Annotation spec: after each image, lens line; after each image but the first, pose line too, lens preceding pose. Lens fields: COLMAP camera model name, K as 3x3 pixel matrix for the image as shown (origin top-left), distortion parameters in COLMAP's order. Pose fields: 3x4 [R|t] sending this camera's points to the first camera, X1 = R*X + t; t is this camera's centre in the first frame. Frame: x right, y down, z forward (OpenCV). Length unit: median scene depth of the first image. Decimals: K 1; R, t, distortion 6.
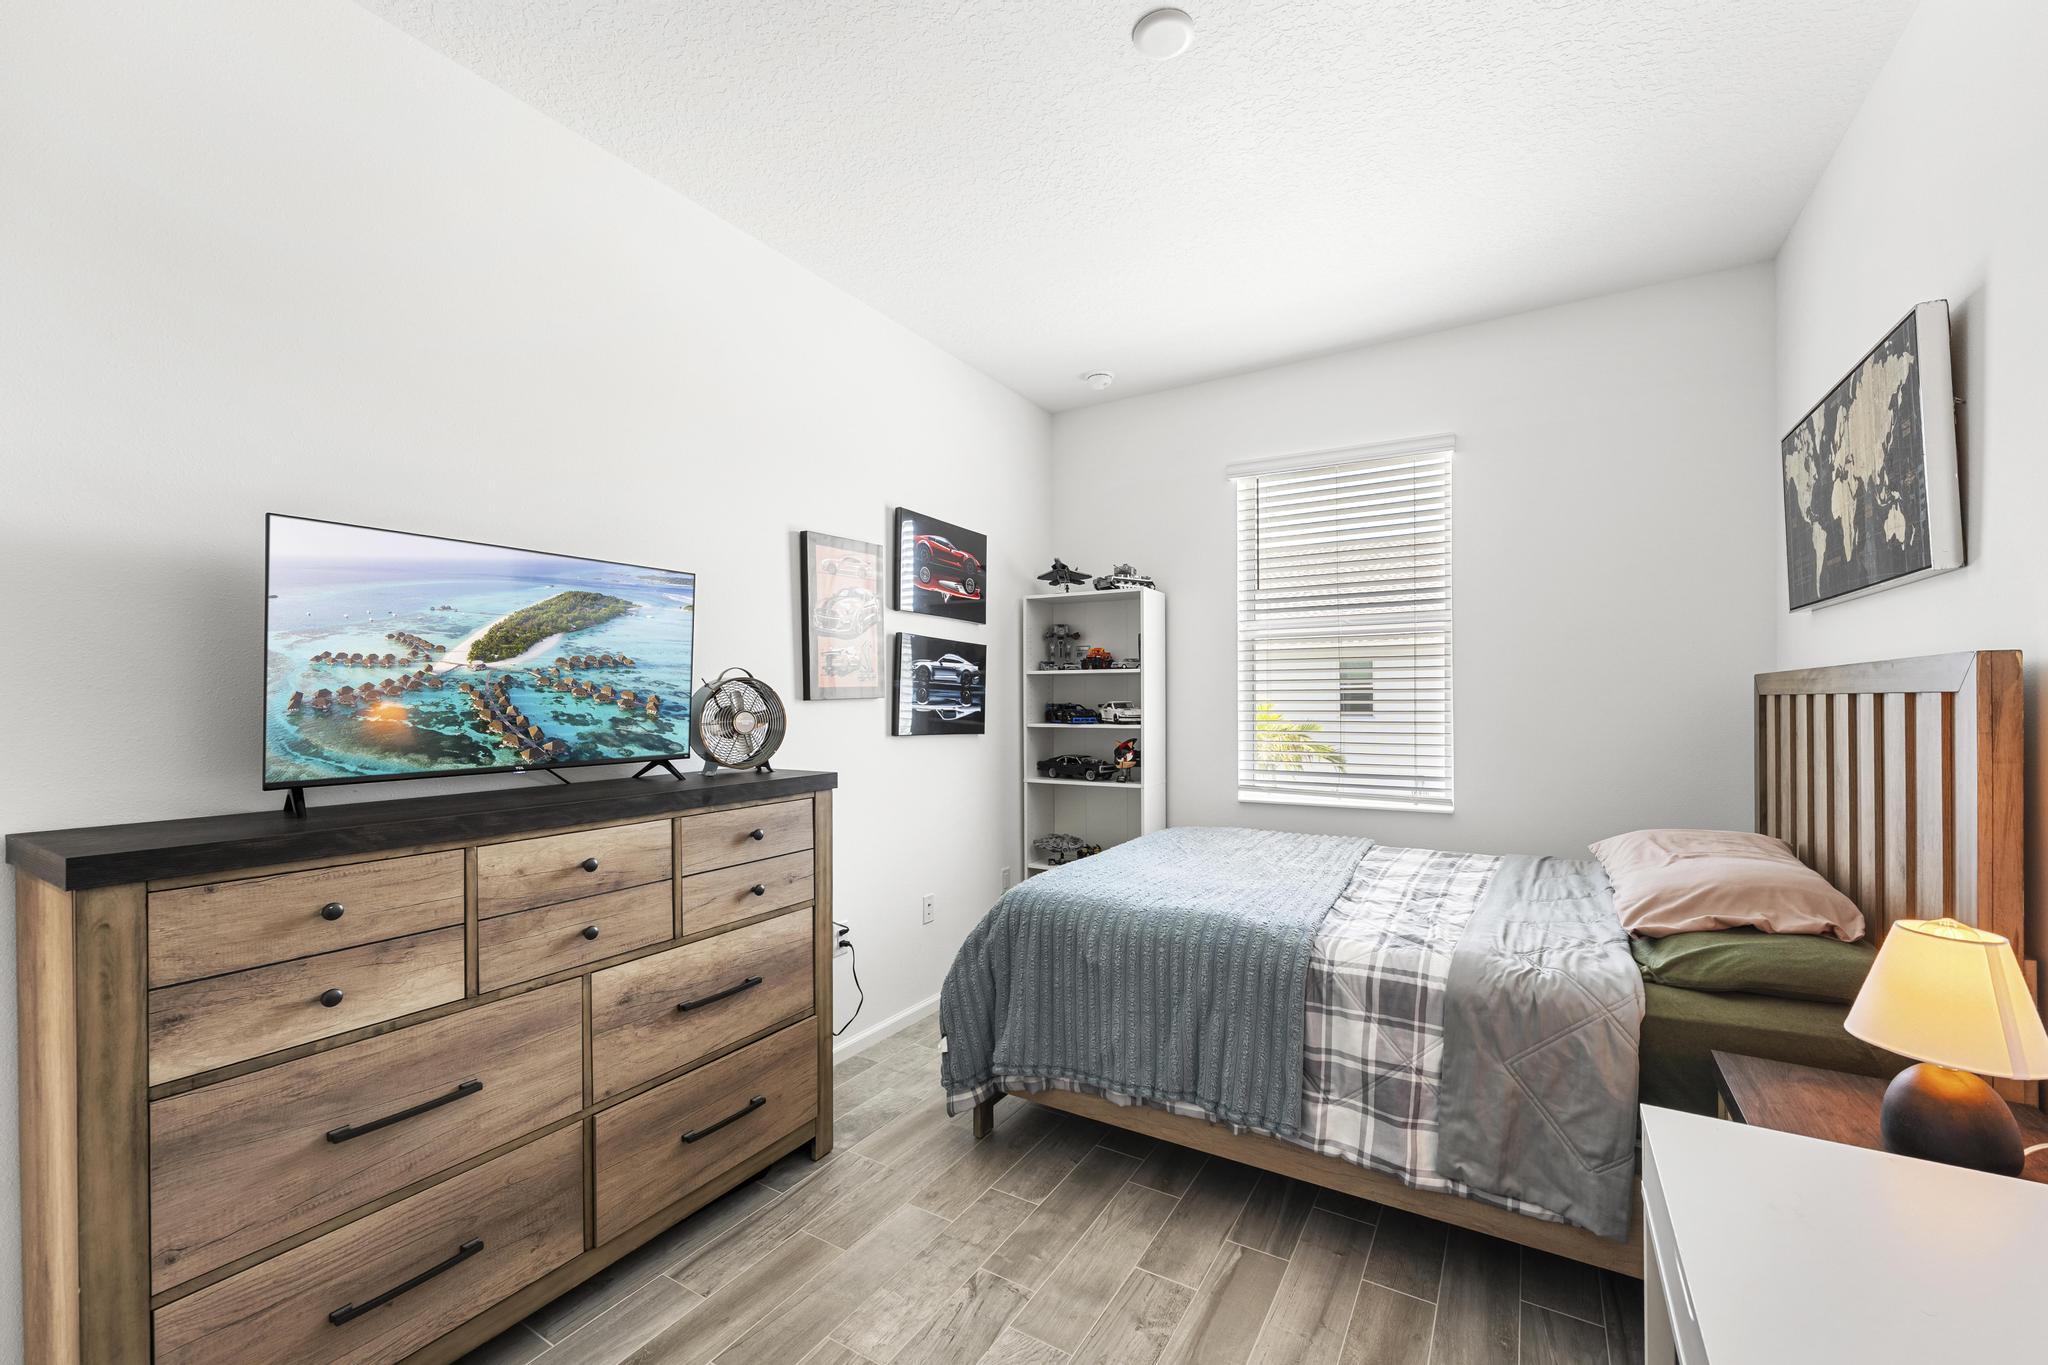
lens RADIAL K [[817.7, 0, 995.1], [0, 817.7, 704.0], [0, 0, 1]] dist [-0.000566, -0.000739]
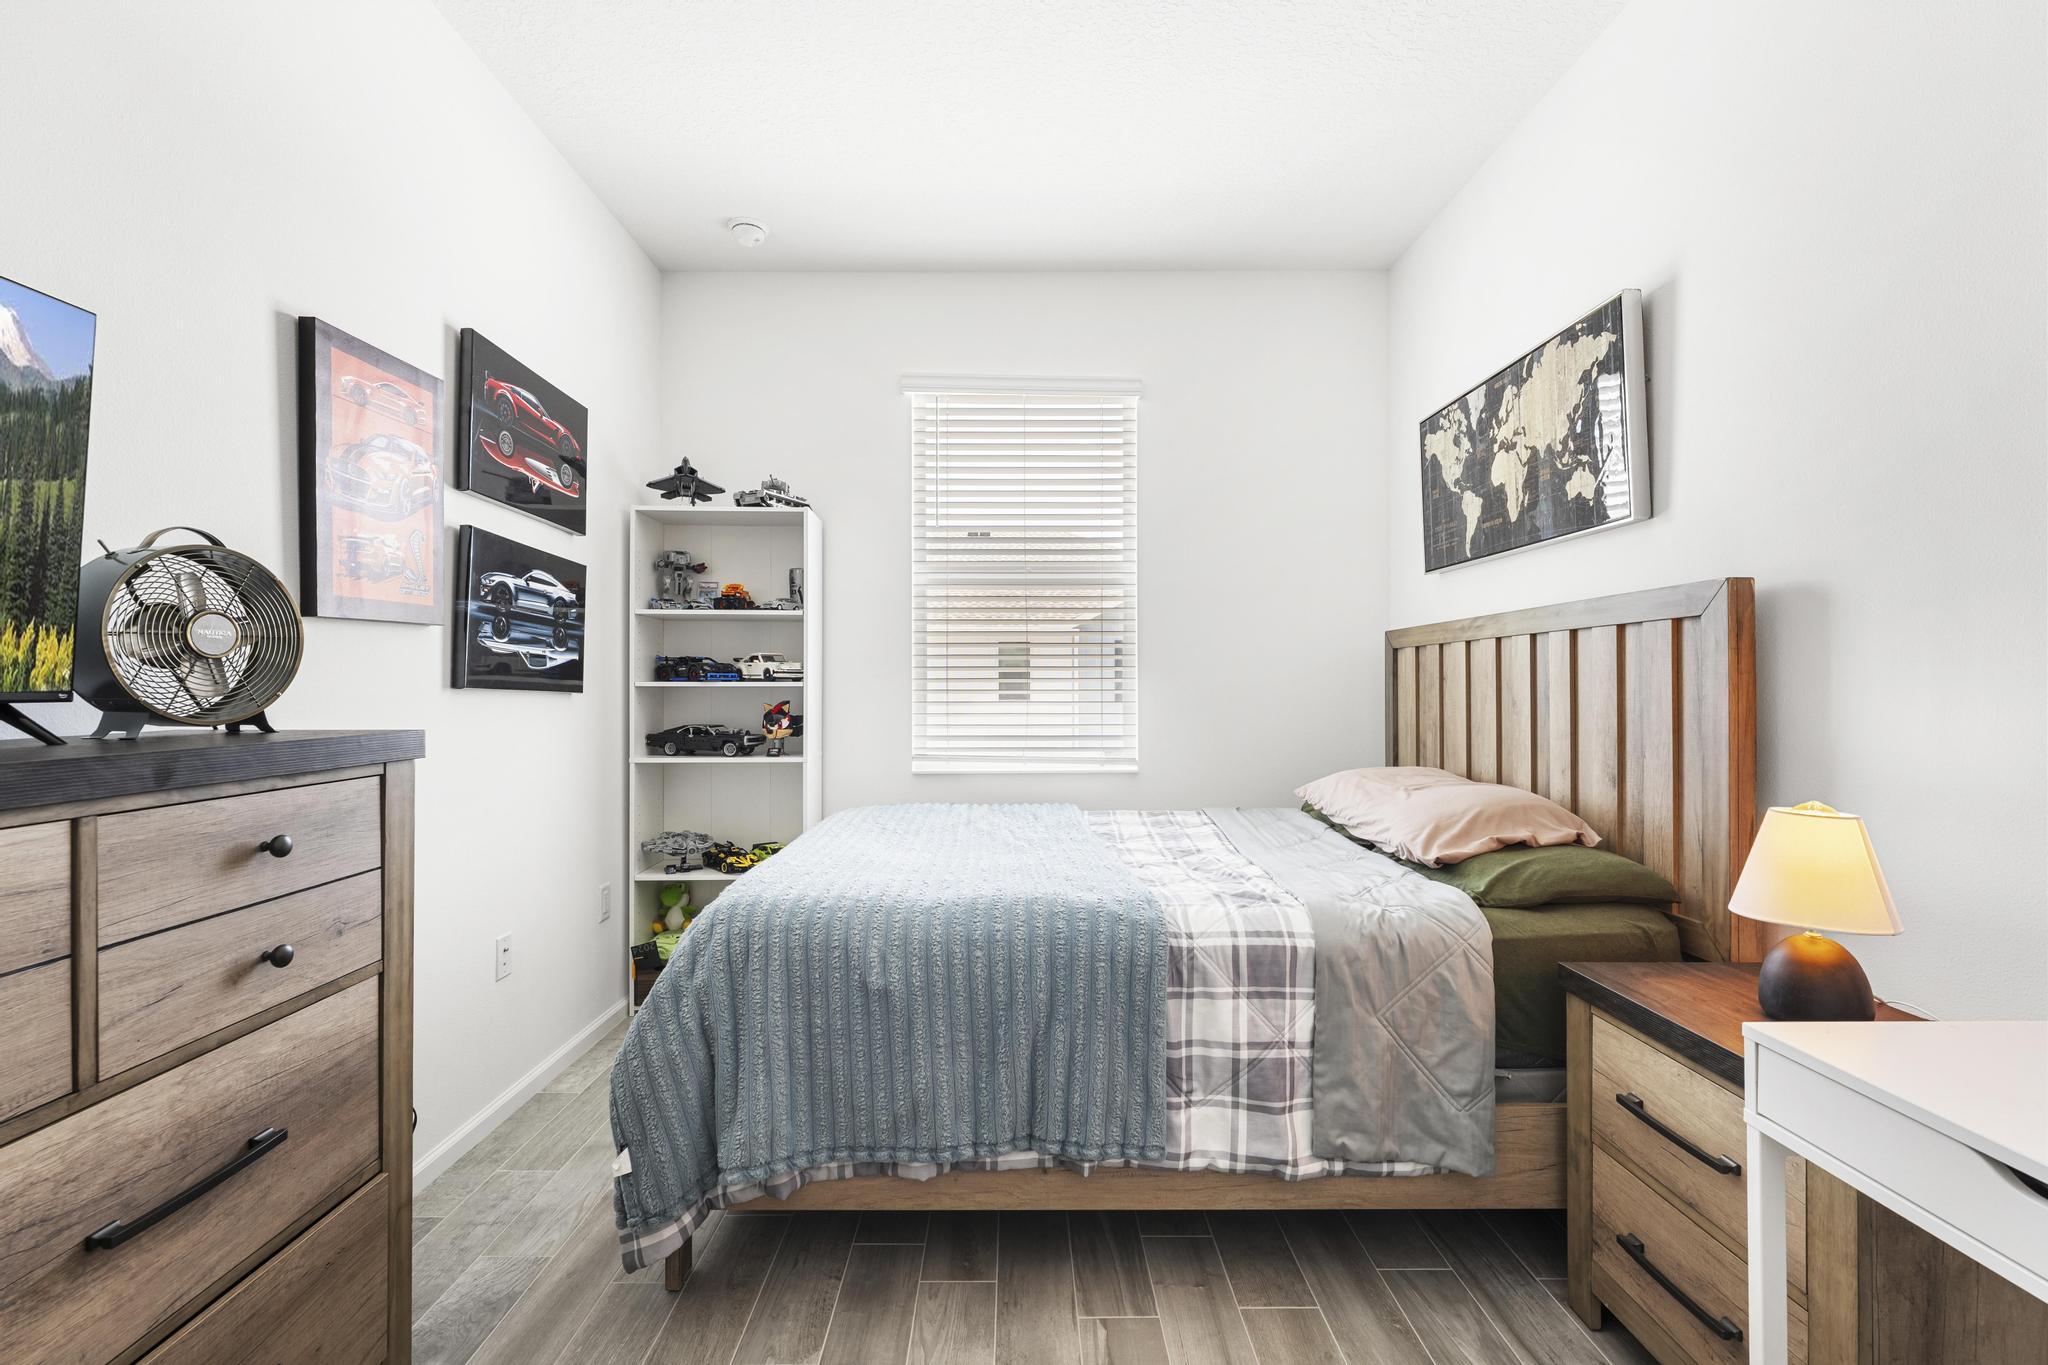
lens RADIAL K [[902.2, 0, 1018.9], [0, 902.2, 683.0], [0, 0, 1]] dist [-0.003353, 0.000446]
pose [[0.844055, 0.008567, 0.536188, -0.194825], [-0.004185, 0.999947, -0.009388, 0.059580], [-0.536240, 0.005680, 0.844046, 0.273414]]
